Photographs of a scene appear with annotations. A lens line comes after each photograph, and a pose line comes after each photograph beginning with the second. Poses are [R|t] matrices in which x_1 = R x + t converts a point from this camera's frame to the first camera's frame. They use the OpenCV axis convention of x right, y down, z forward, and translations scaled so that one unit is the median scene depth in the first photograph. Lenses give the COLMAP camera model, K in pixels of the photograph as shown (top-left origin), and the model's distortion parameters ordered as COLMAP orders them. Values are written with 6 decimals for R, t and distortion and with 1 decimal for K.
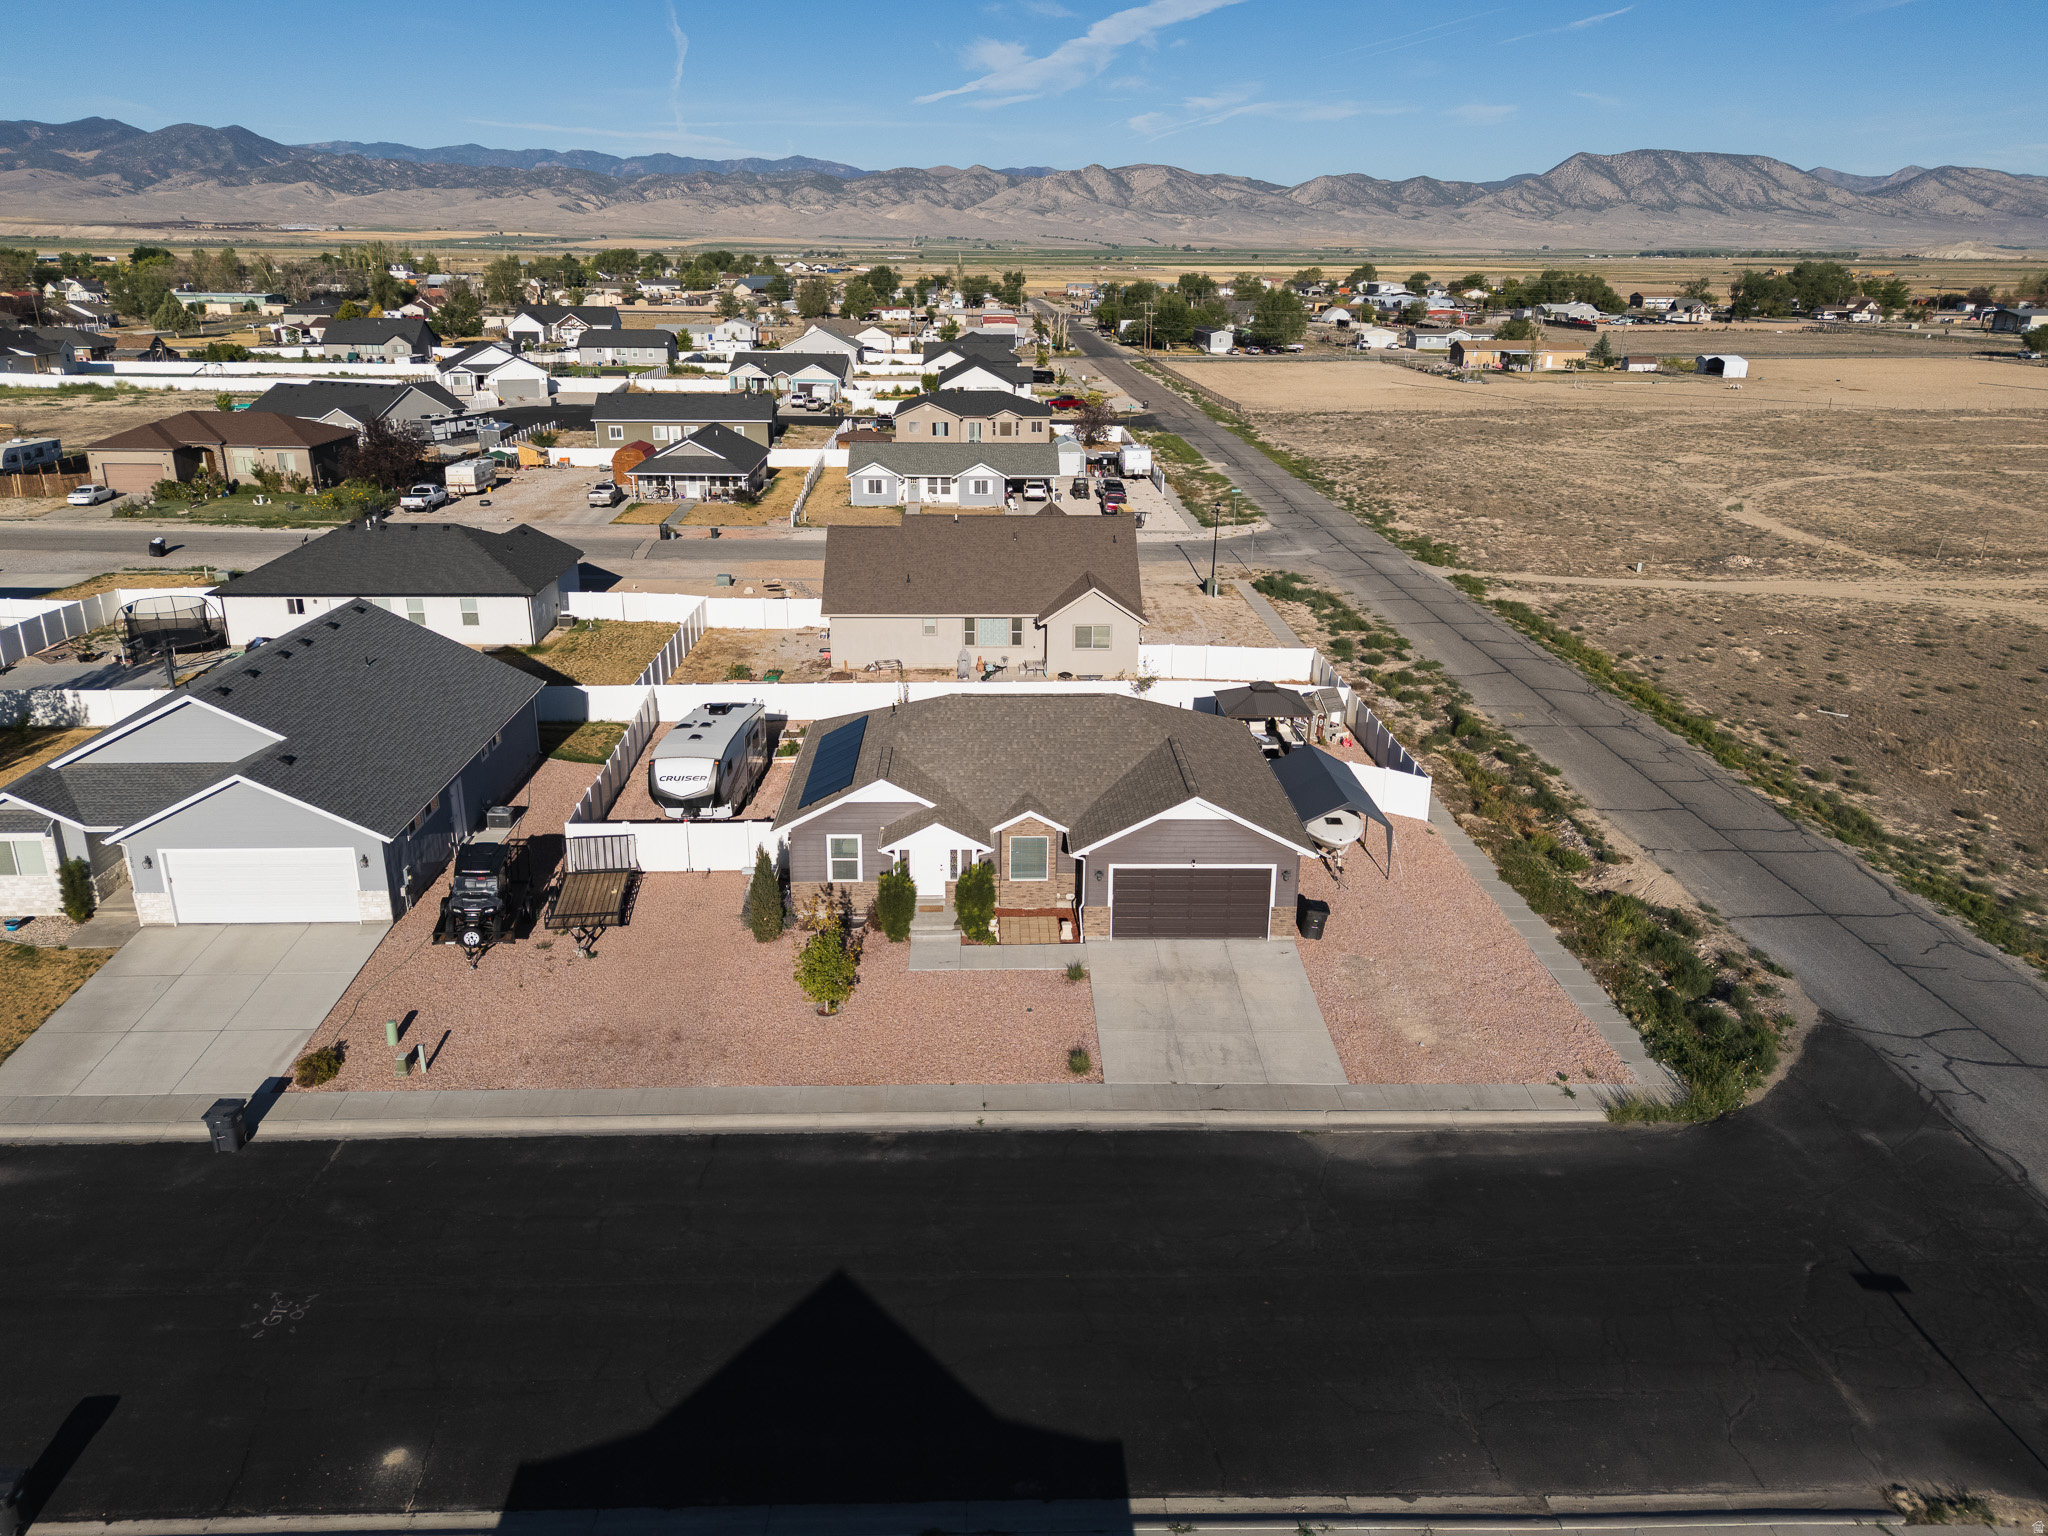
lens RADIAL K [[1498.6, 0, 1024.0], [0, 1498.6, 768.0], [0, 0, 1]] dist [0.072518, -0.059126]
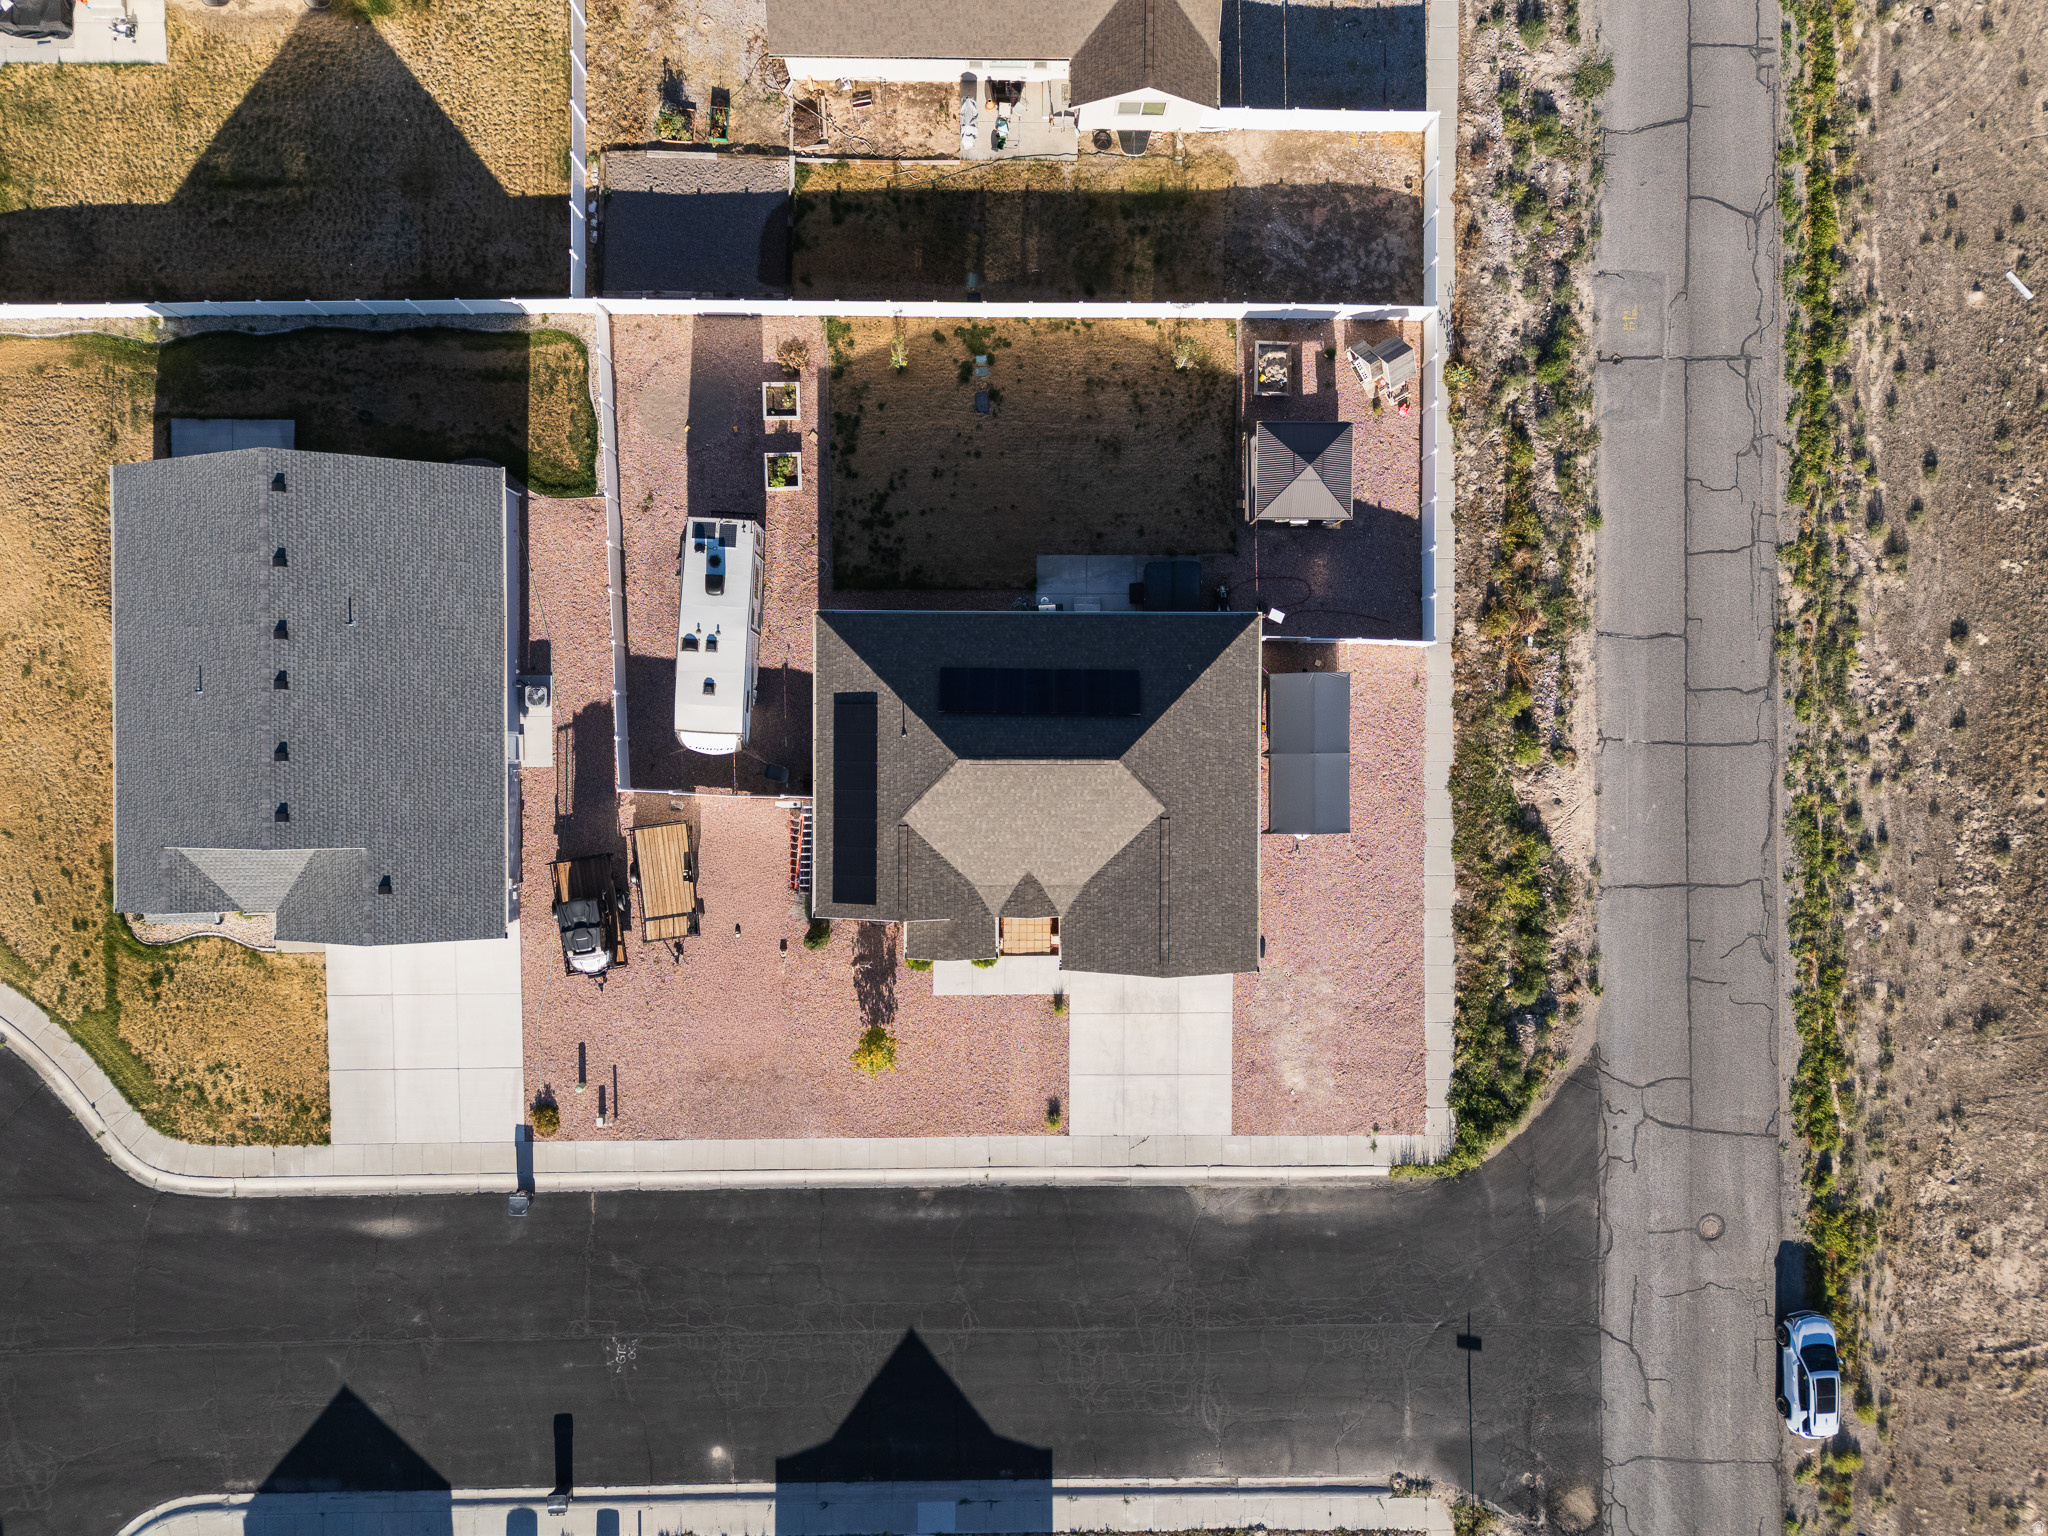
lens RADIAL K [[1494.8, 0, 1024.0], [0, 1494.8, 768.0], [0, 0, 1]] dist [0.072543, -0.057788]
pose [[0.999448, 0.031468, 0.010669, -0.011880], [-0.020250, 0.322279, 0.946428, -0.813743], [0.026344, -0.946122, 0.322738, 0.524820]]
